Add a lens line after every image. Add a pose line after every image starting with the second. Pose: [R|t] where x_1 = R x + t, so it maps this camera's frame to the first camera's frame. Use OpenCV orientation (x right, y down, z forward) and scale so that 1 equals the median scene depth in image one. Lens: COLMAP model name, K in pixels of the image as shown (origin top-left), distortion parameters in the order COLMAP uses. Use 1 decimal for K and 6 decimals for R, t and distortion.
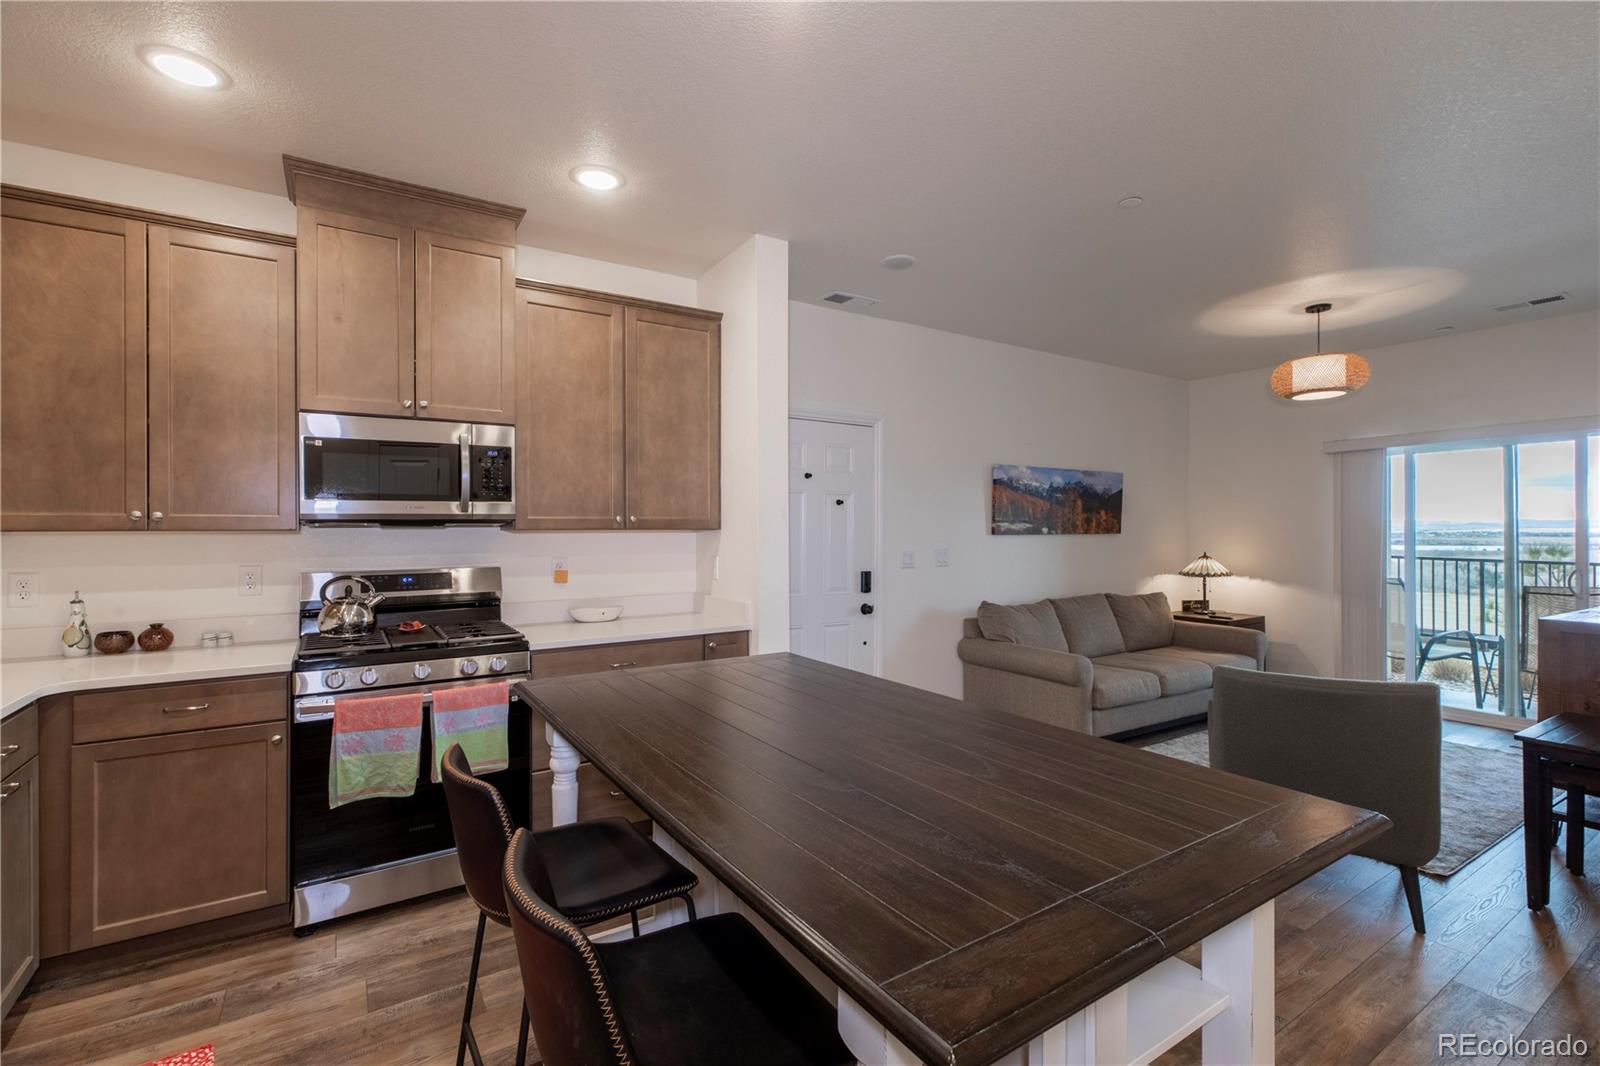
lens RADIAL K [[730.7, 0, 802.3], [0, 730.7, 523.7], [0, 0, 1]] dist [0.009576, 0.000096]
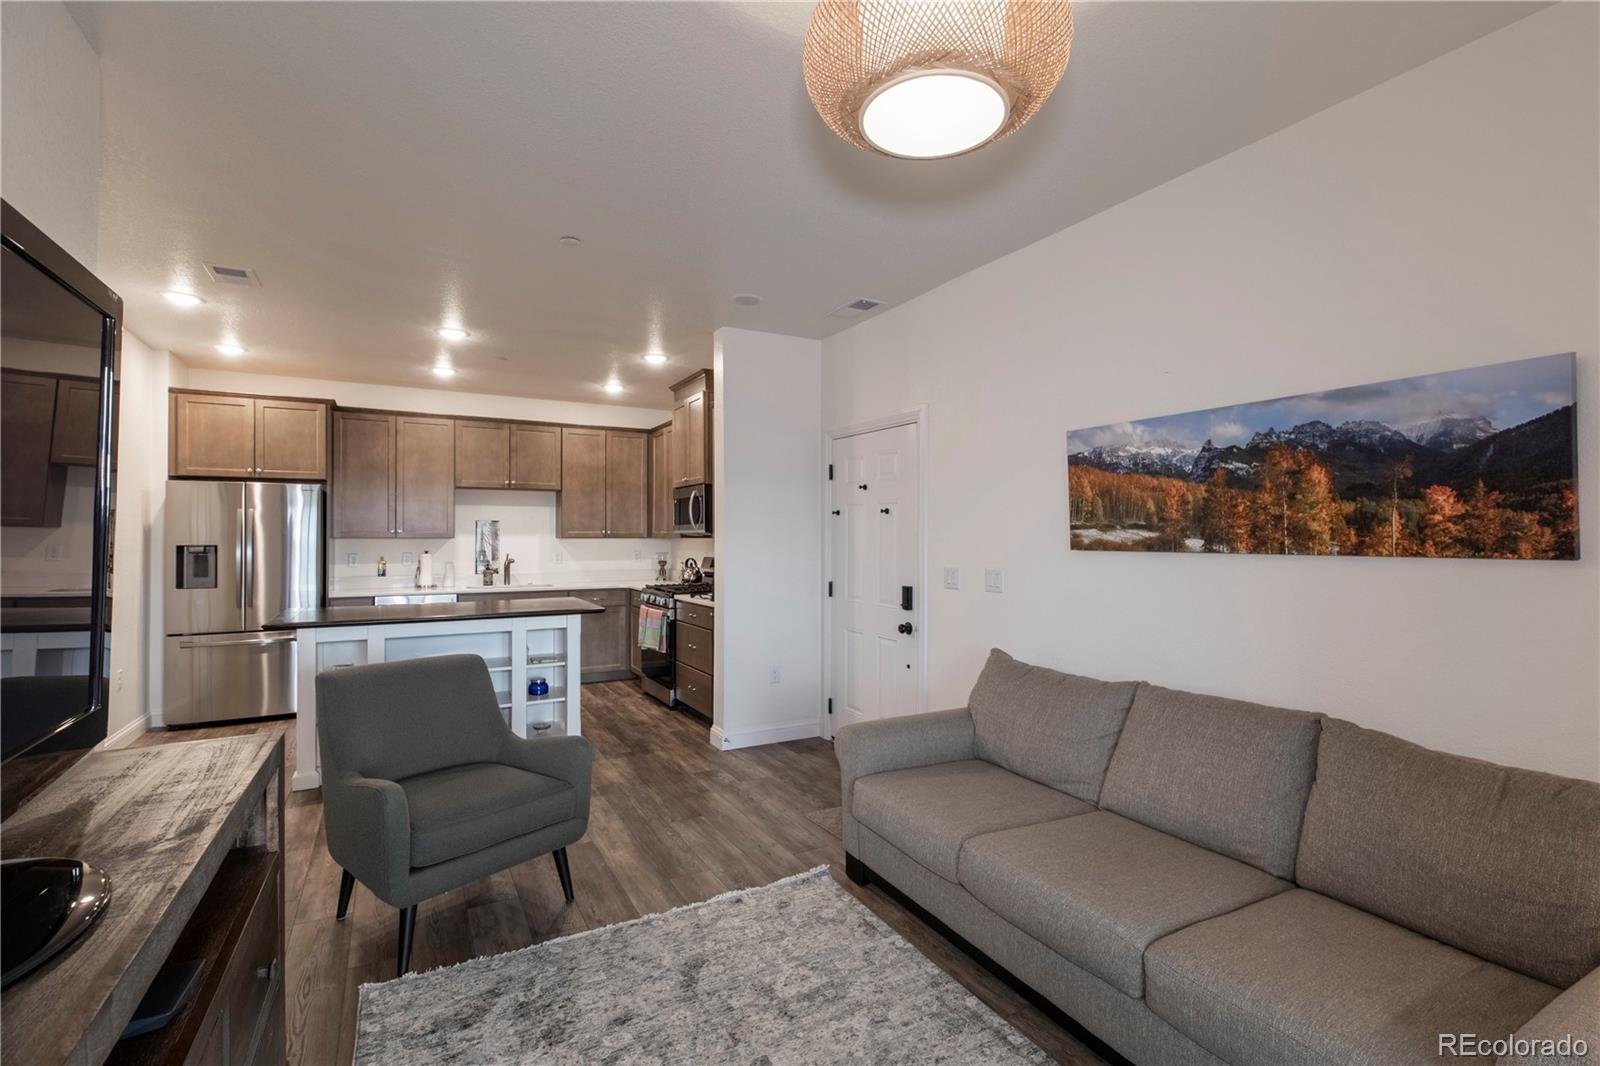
lens RADIAL K [[730.7, 0, 778.7], [0, 730.7, 537.8], [0, 0, 1]] dist [0.009576, 0.000096]
pose [[-0.088664, 0.000813, -0.996061, 1.319718], [0.003225, 0.999995, 0.000529, 0.006388], [0.996056, -0.003165, -0.088666, 1.226445]]
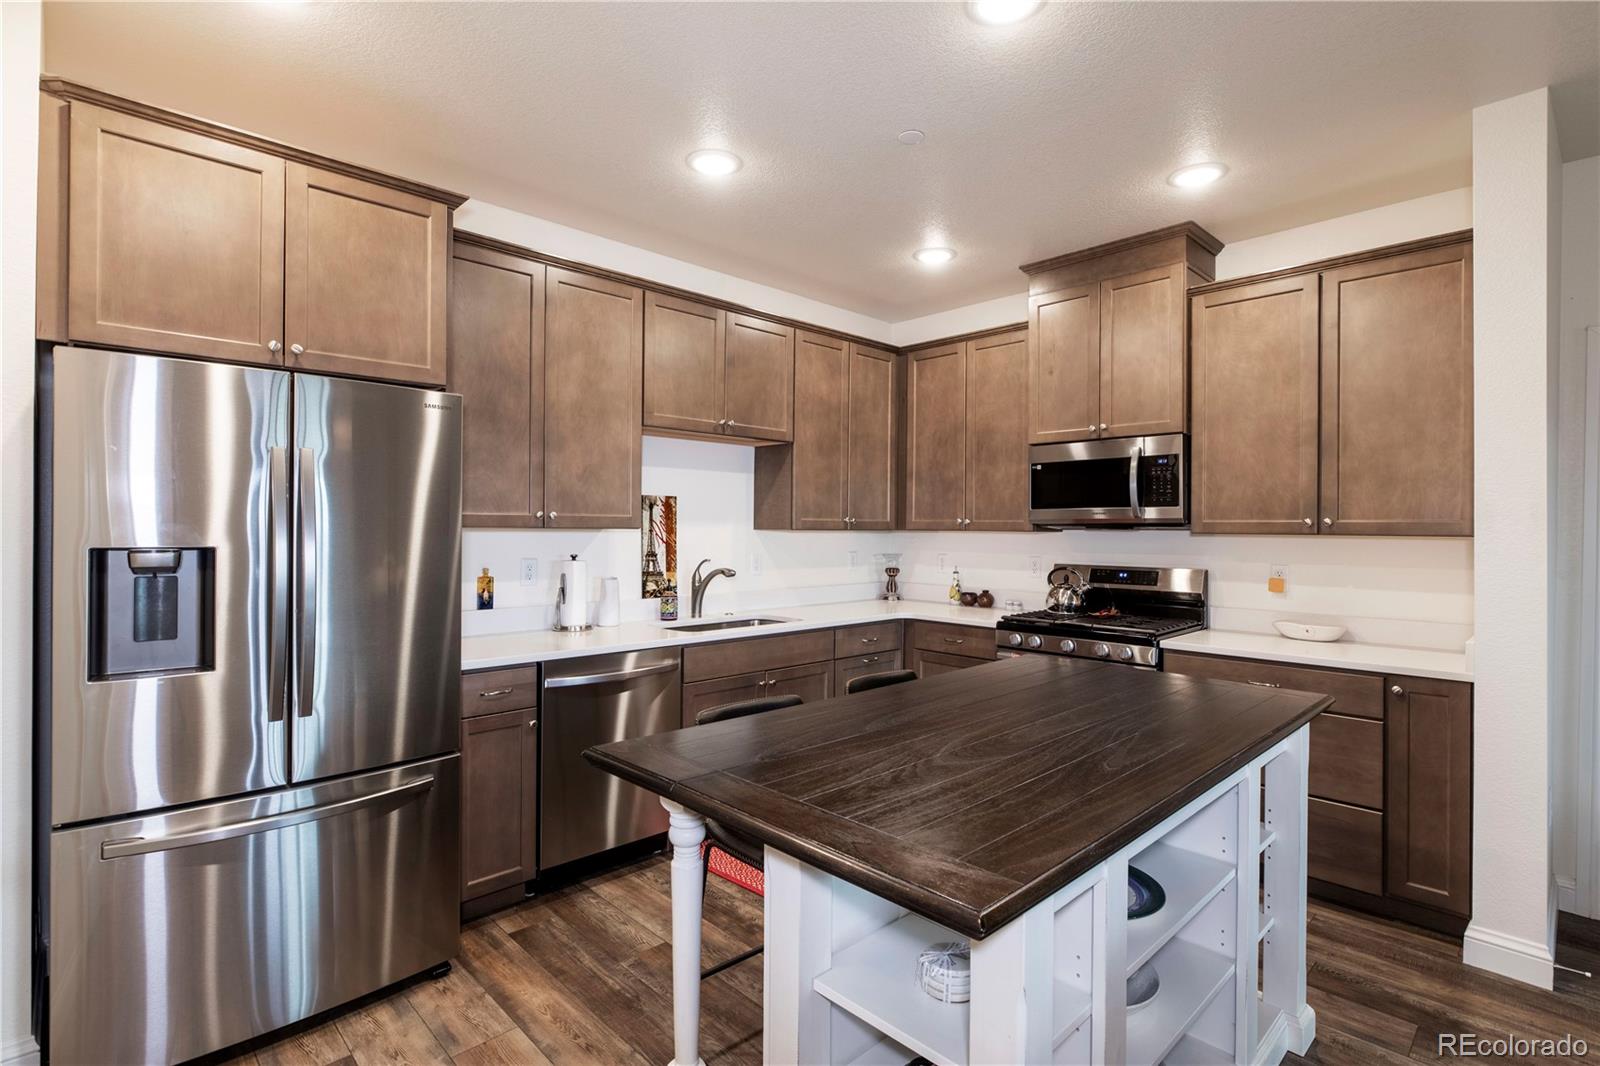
lens RADIAL K [[785.4, 0, 801.0], [0, 785.4, 528.8], [0, 0, 1]] dist [-0.005665, -0.000422]
pose [[0.179129, 0.003203, -0.983820, 0.525861], [-0.005090, 0.999984, 0.002329, 0.002089], [0.983812, 0.004590, 0.179142, 0.235419]]
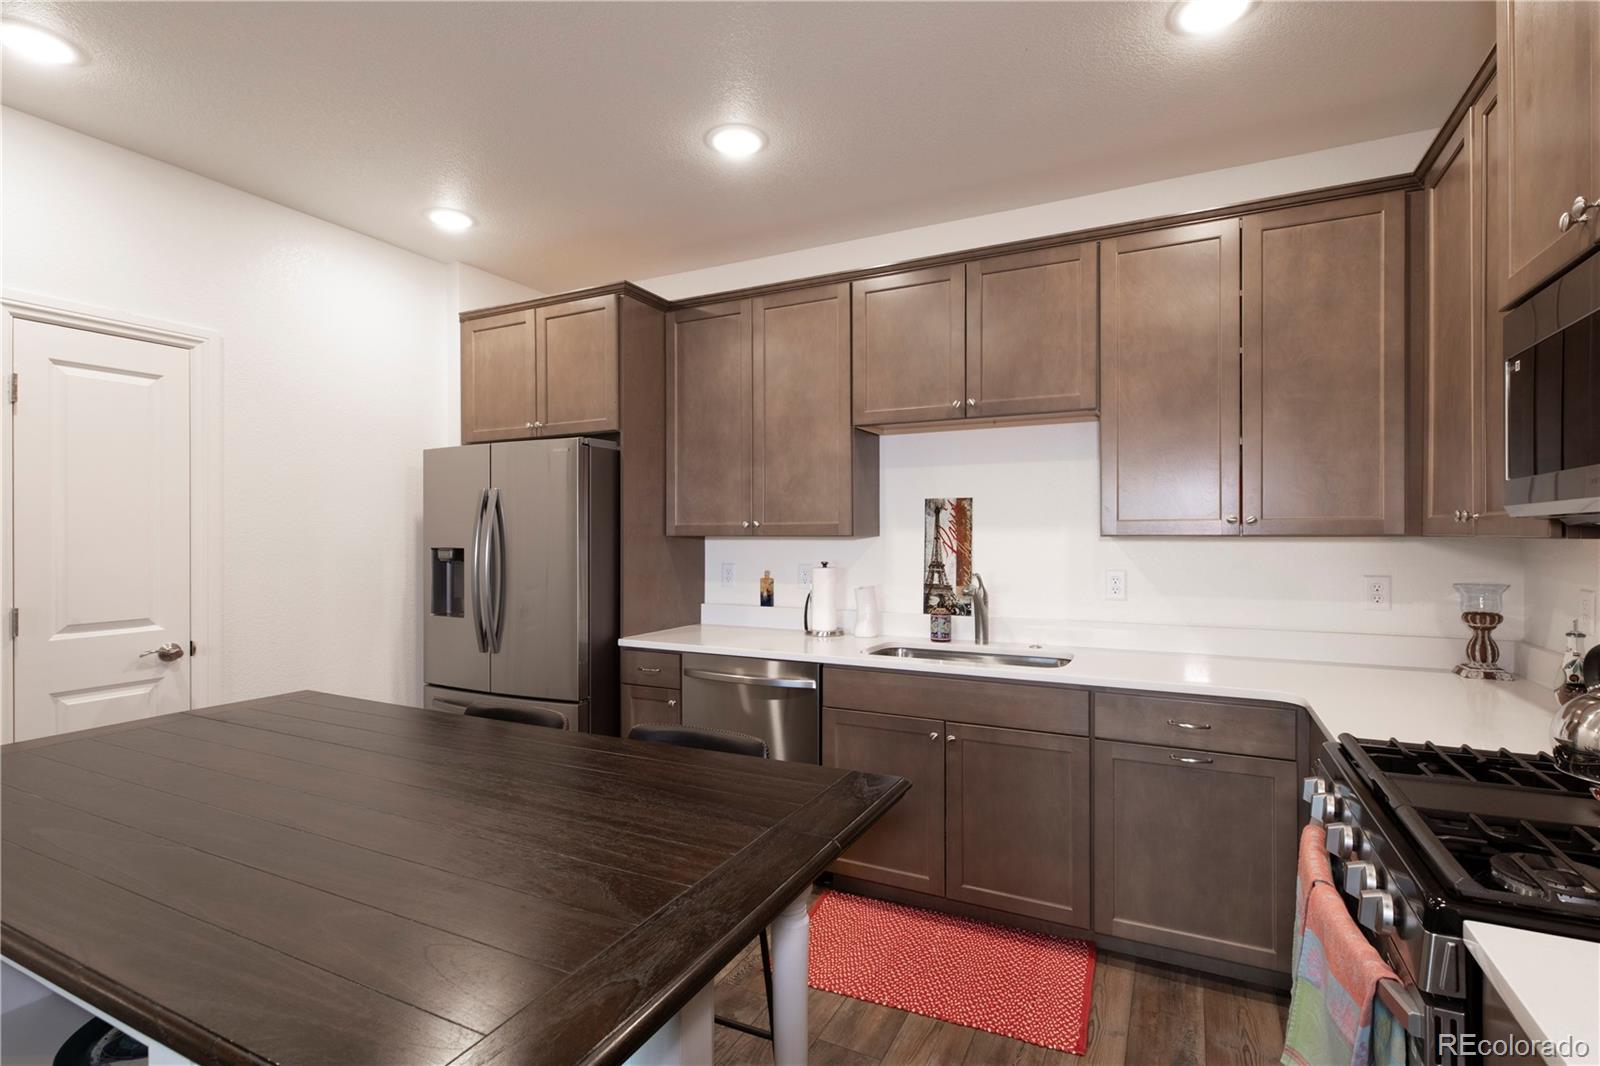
lens RADIAL K [[730.7, 0, 776.3], [0, 730.7, 526.3], [0, 0, 1]] dist [0.009576, 0.000096]
pose [[-0.870140, -0.000977, -0.492803, 0.010782], [0.004808, 0.999934, -0.010471, 0.002131], [0.492780, -0.011481, -0.870078, 0.942164]]
